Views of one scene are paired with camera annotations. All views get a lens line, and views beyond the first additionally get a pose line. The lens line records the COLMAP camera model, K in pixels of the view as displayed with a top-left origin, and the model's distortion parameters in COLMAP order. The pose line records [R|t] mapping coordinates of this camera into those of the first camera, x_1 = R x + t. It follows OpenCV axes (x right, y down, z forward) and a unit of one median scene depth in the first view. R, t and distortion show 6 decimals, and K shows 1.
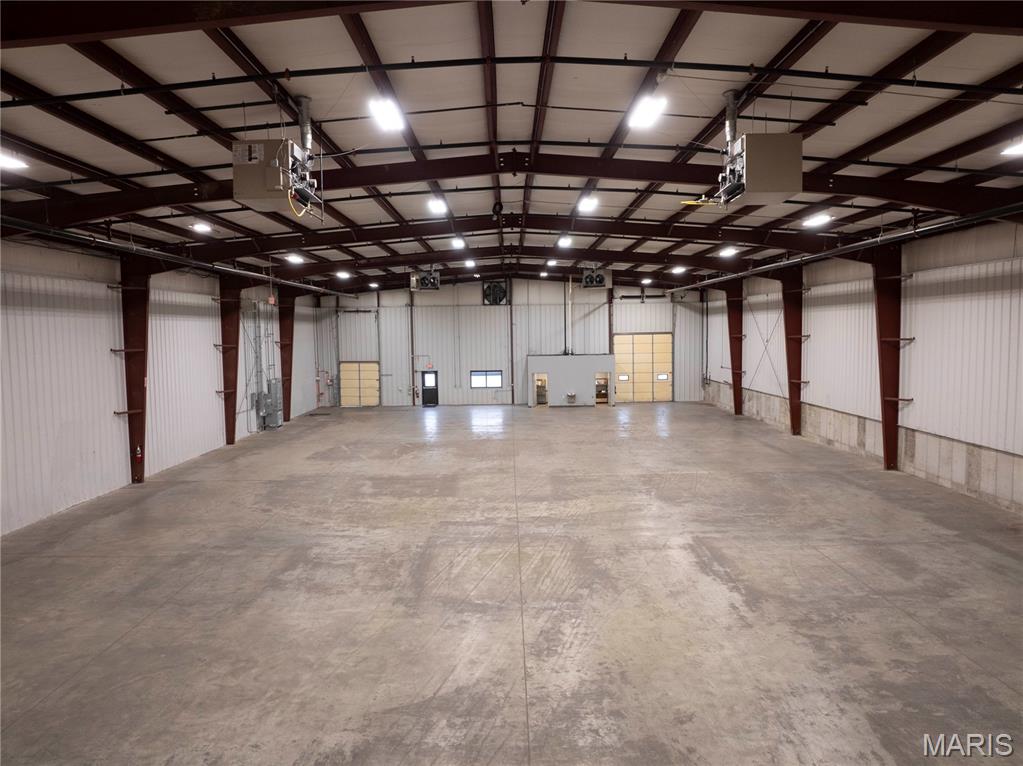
lens RADIAL K [[724.0, 0, 501.8], [0, 724.0, 381.7], [0, 0, 1]] dist [-0.054927, 0.027108]
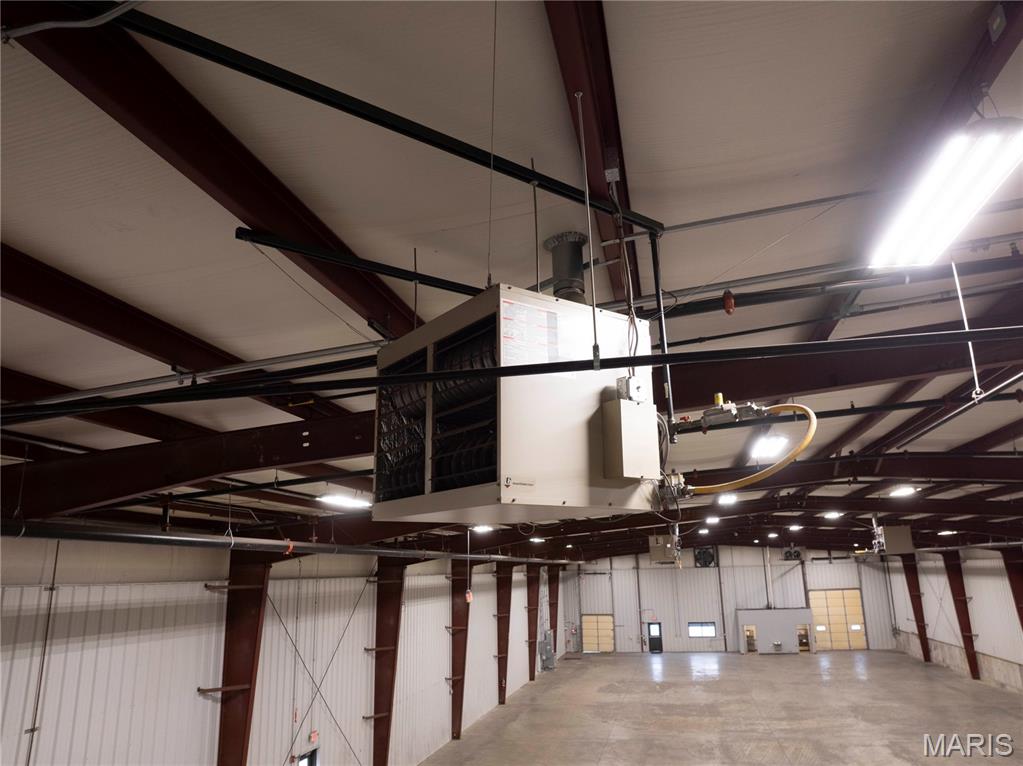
lens RADIAL K [[724.0, 0, 511.1], [0, 724.0, 386.0], [0, 0, 1]] dist [-0.054927, 0.027108]
pose [[0.977650, -0.058357, -0.201979, -0.068275], [-0.007772, 0.950016, -0.312105, -0.013595], [0.210096, 0.306700, 0.928329, -0.312782]]
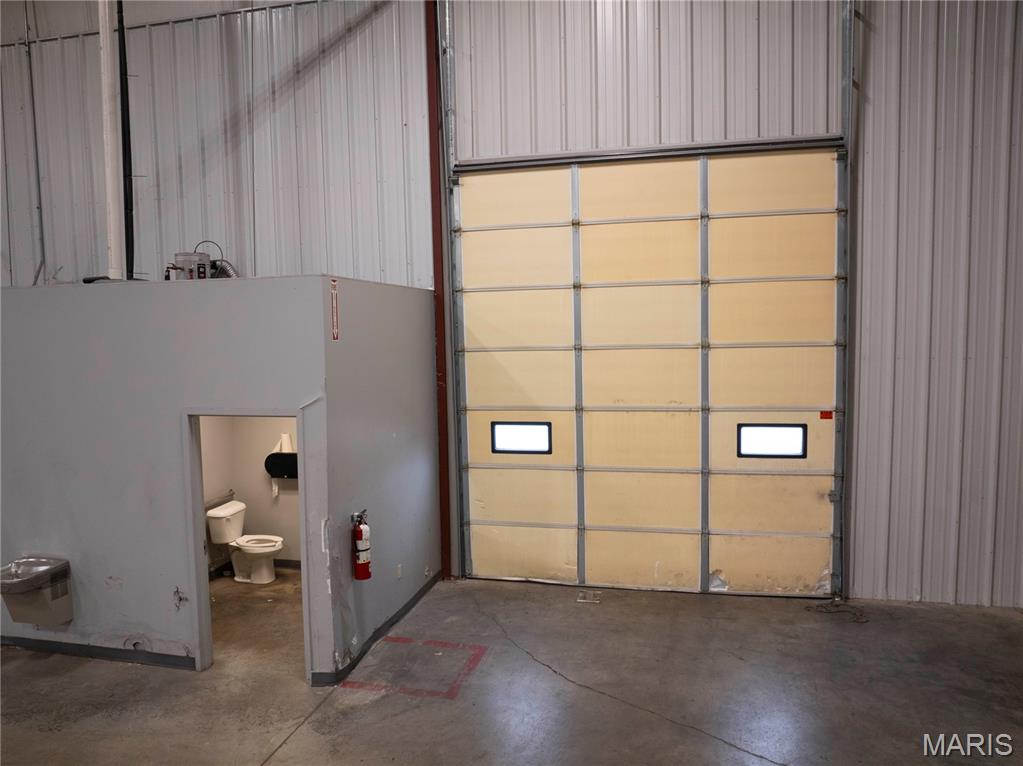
lens RADIAL K [[724.0, 0, 518.2], [0, 724.0, 383.4], [0, 0, 1]] dist [-0.054927, 0.027108]
pose [[0.974661, 0.019159, -0.222867, 0.205858], [-0.014093, 0.999605, 0.024299, -0.021577], [0.223245, -0.020543, 0.974546, 0.846728]]
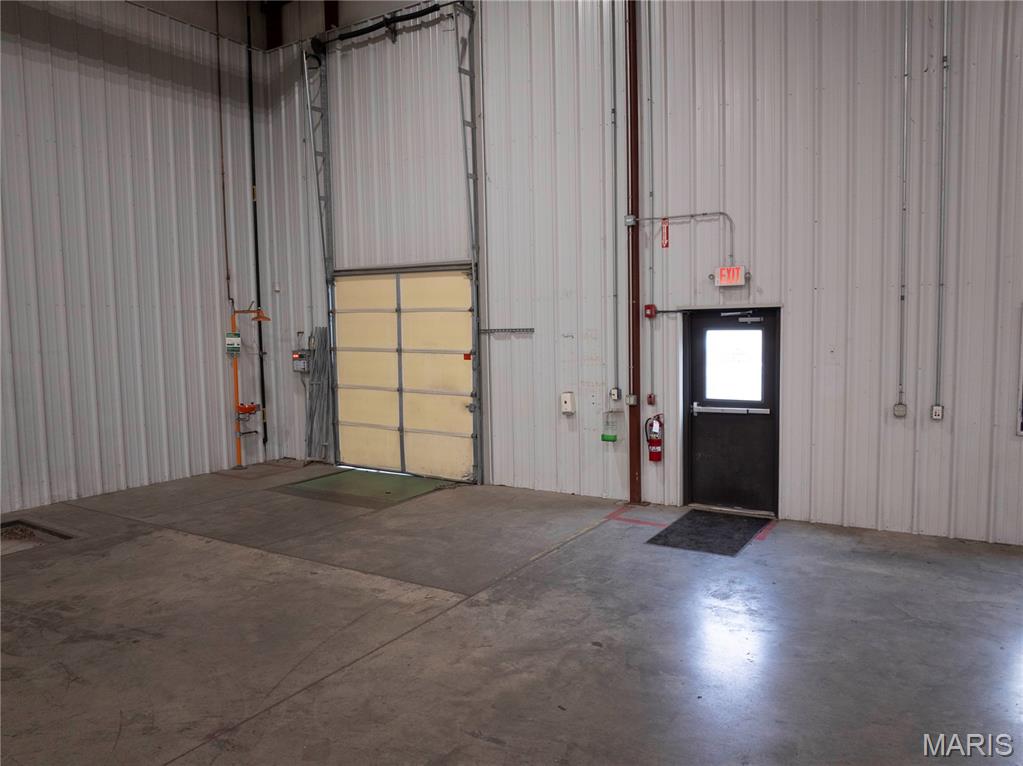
lens RADIAL K [[724.0, 0, 516.2], [0, 724.0, 382.9], [0, 0, 1]] dist [-0.054927, 0.027108]
pose [[0.854951, 0.044605, -0.516788, -0.056196], [-0.036017, 0.998996, 0.026641, -0.000558], [0.517457, -0.004163, 0.855699, 0.839343]]
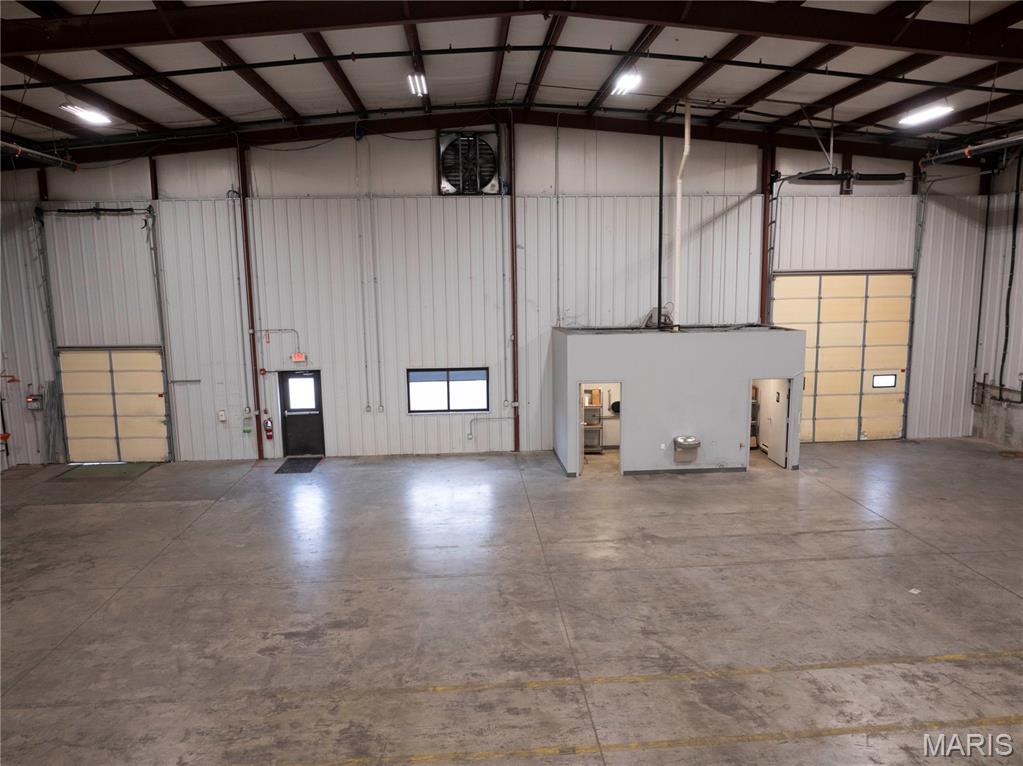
lens RADIAL K [[724.0, 0, 509.4], [0, 724.0, 384.8], [0, 0, 1]] dist [-0.054927, 0.027108]
pose [[0.997822, -0.008504, 0.065420, -0.014246], [0.003186, 0.996712, 0.080966, -0.037720], [-0.065893, -0.080582, 0.994568, 0.618327]]
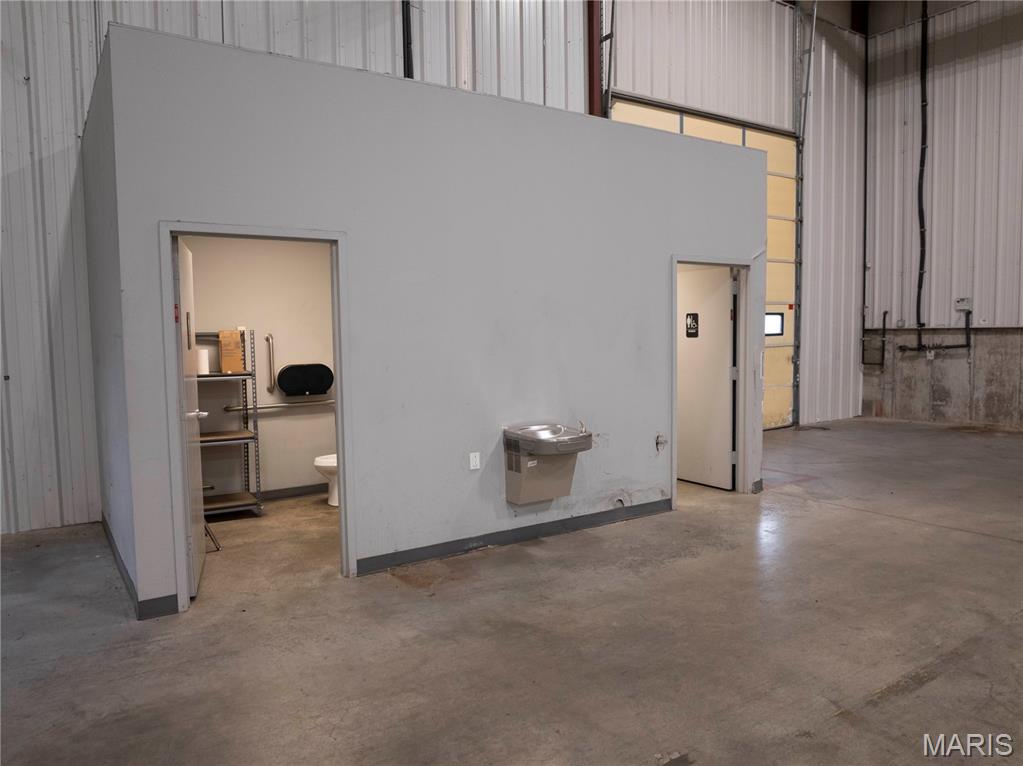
lens RADIAL K [[724.0, 0, 509.6], [0, 724.0, 388.3], [0, 0, 1]] dist [-0.054927, 0.027108]
pose [[0.831442, -0.040232, 0.554153, 0.026422], [0.040552, 0.999109, 0.011693, 0.008000], [-0.554130, 0.012750, 0.832332, 0.862175]]
